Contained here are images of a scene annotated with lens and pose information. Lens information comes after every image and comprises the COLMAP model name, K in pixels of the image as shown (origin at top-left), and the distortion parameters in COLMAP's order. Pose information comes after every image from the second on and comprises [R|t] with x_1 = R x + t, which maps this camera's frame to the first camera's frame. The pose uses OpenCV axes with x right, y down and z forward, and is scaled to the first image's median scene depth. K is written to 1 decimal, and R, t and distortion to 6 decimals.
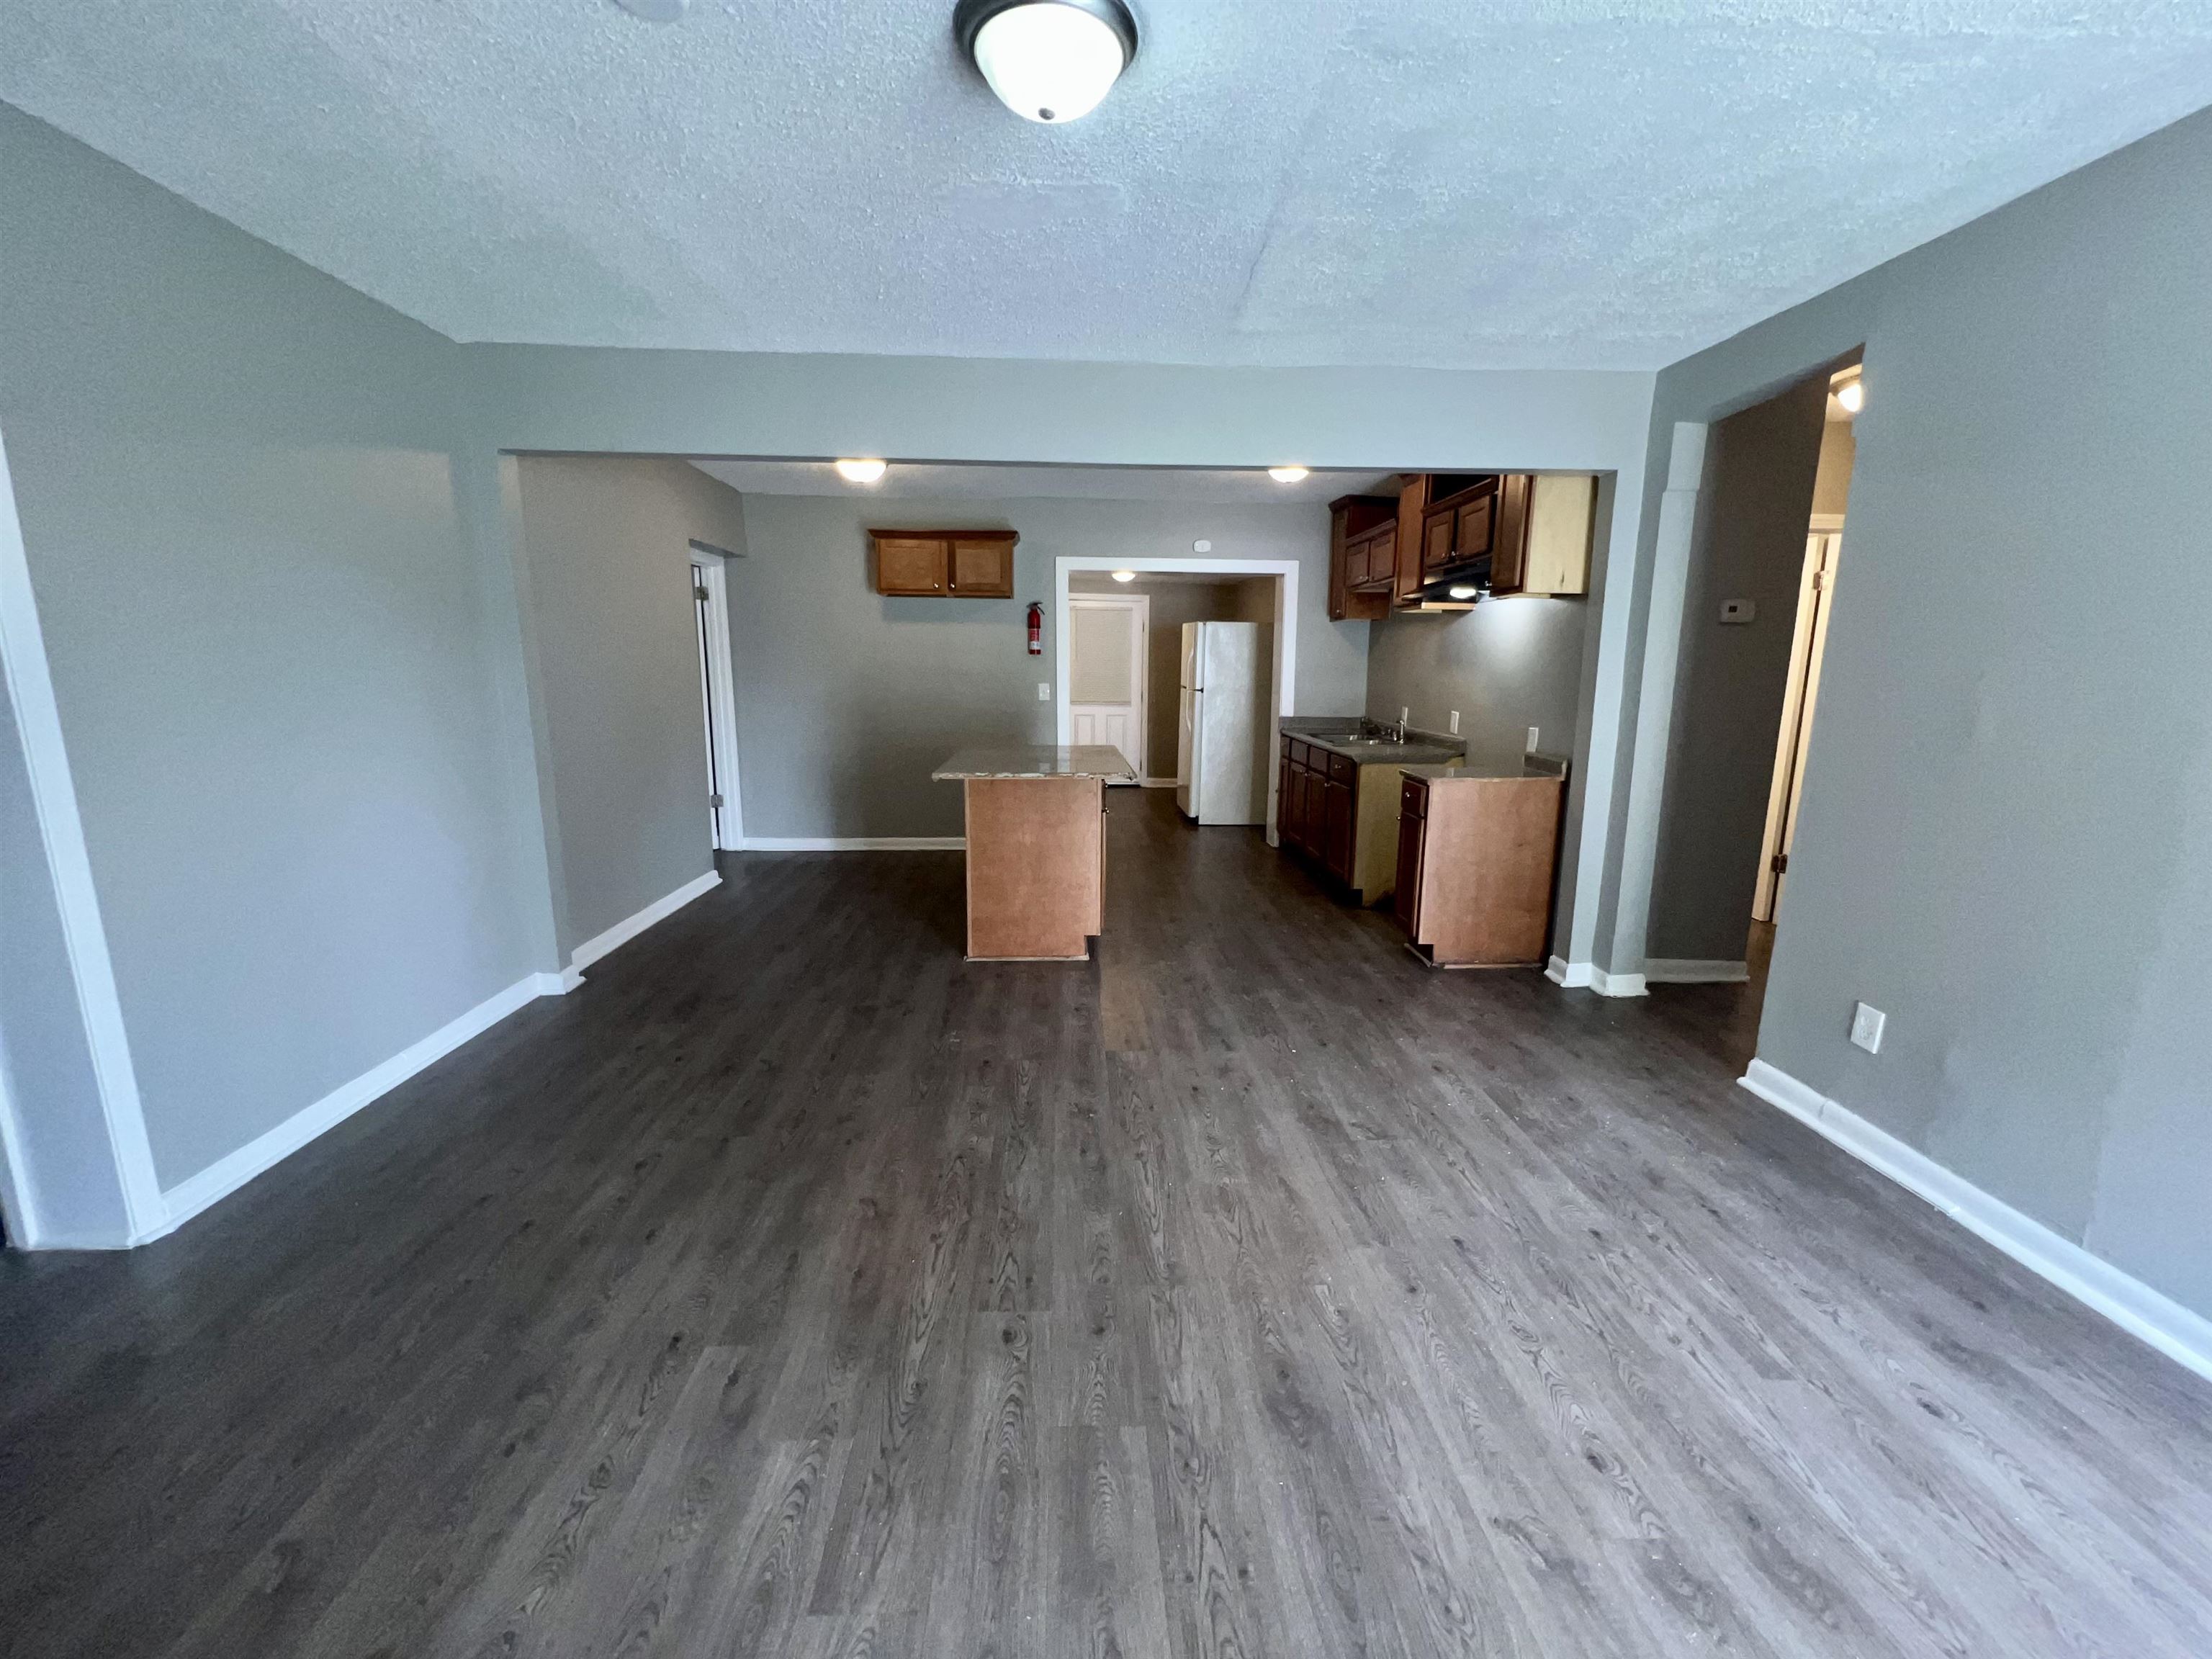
lens RADIAL K [[884.7, 0, 1096.3], [0, 884.7, 825.1], [0, 0, 1]] dist [-0.000220, 0.000165]
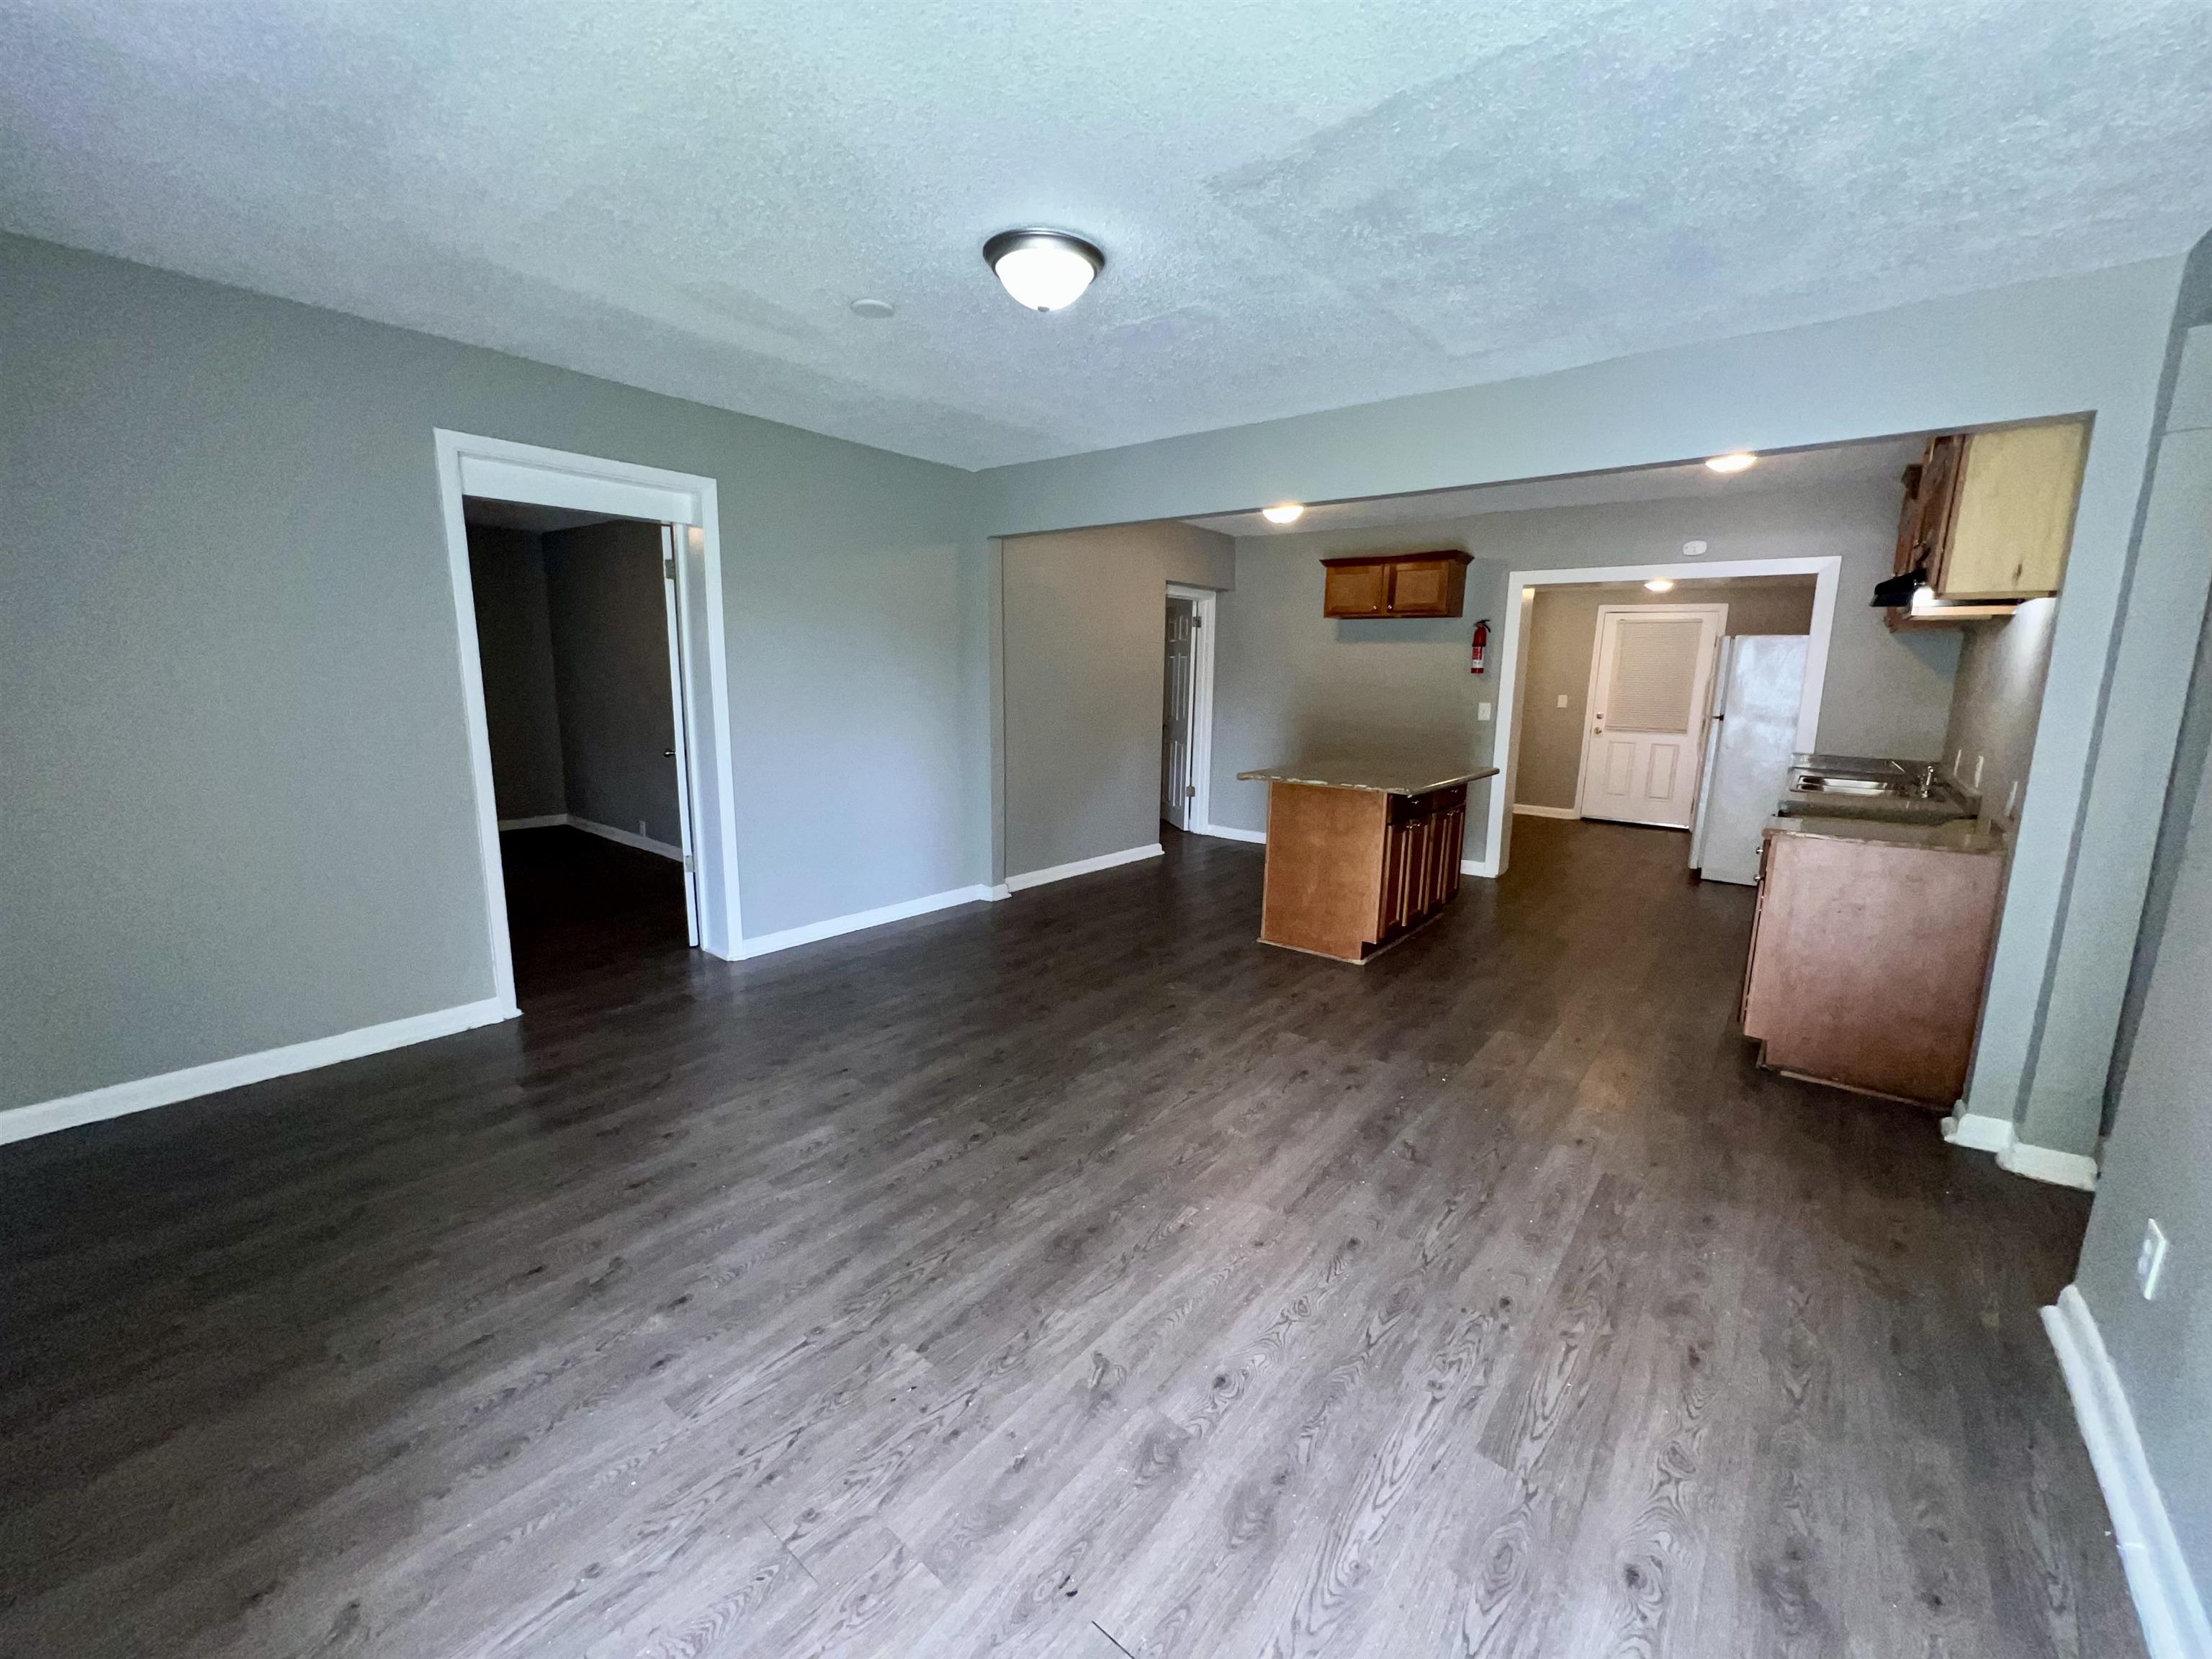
lens RADIAL K [[884.7, 0, 1096.3], [0, 884.7, 825.1], [0, 0, 1]] dist [-0.000220, 0.000165]
pose [[0.747732, 0.119009, -0.653249, 0.461657], [-0.131534, 0.990859, 0.029956, -0.001058], [0.650842, 0.063525, 0.756551, -0.003698]]
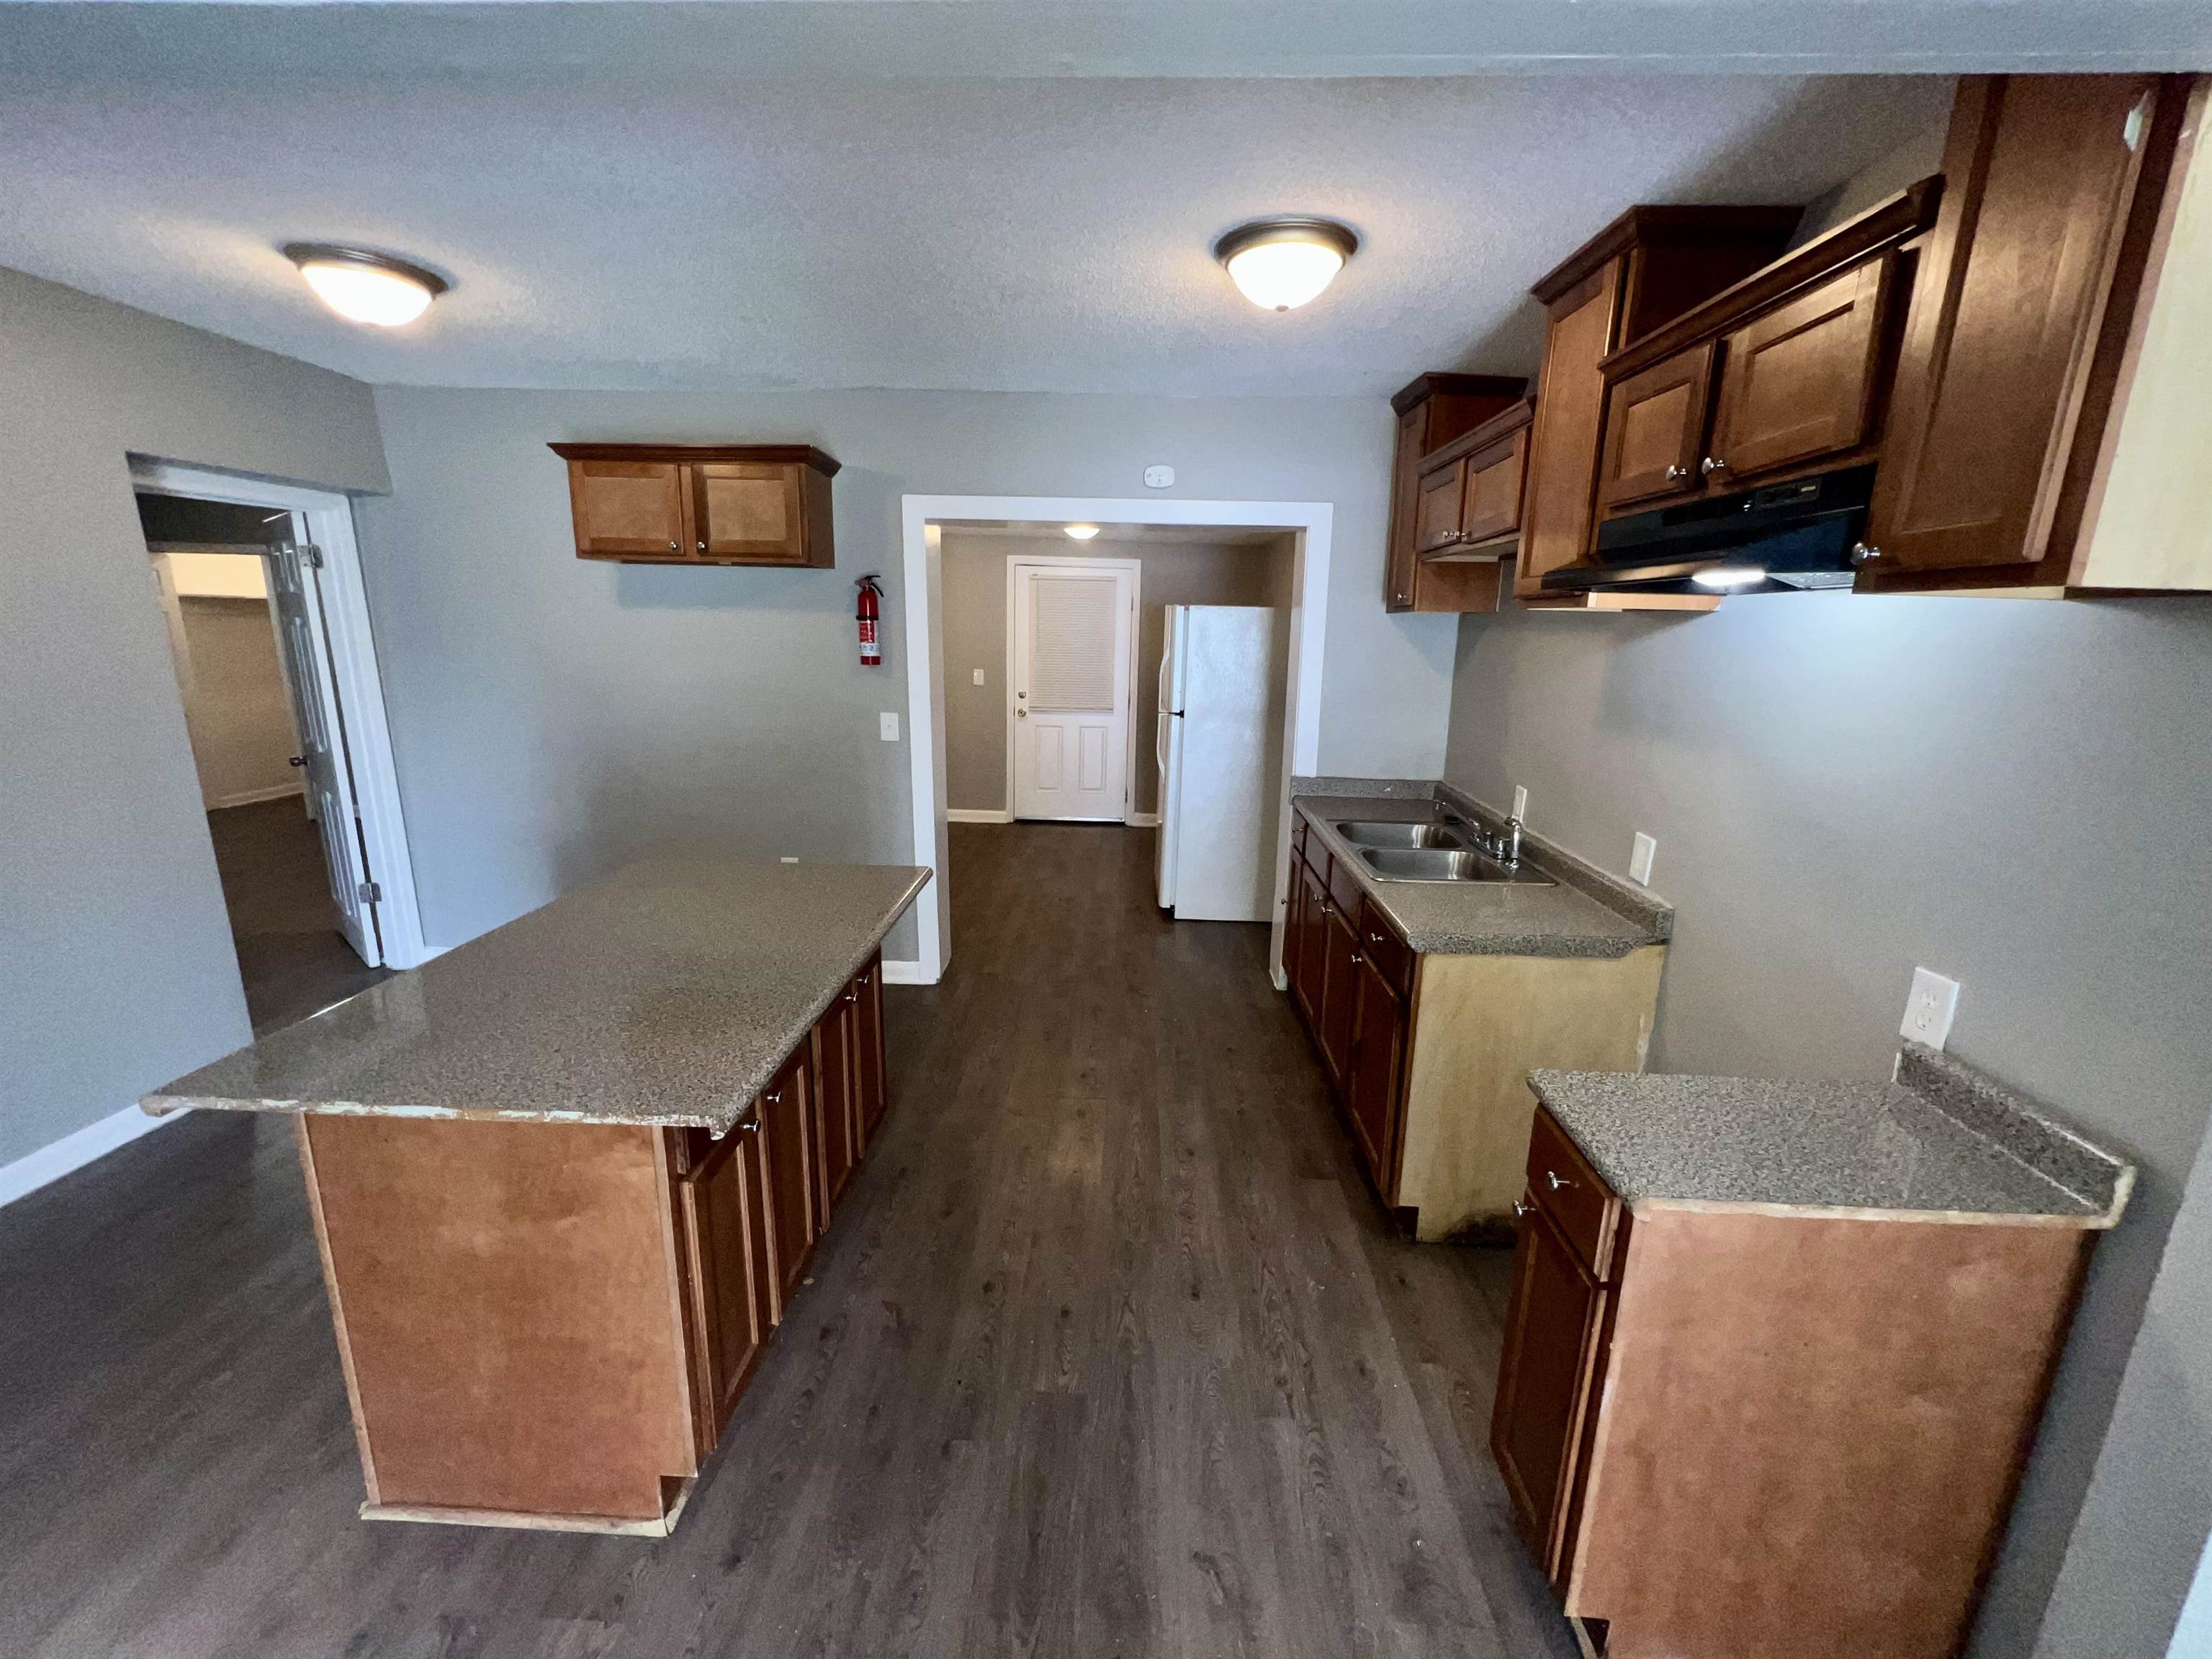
lens RADIAL K [[884.7, 0, 1096.3], [0, 884.7, 825.1], [0, 0, 1]] dist [-0.000220, 0.000165]
pose [[0.996444, 0.029496, -0.078923, 0.218042], [-0.026023, 0.998662, 0.044686, -0.196056], [0.080136, -0.042473, 0.995879, 0.711514]]
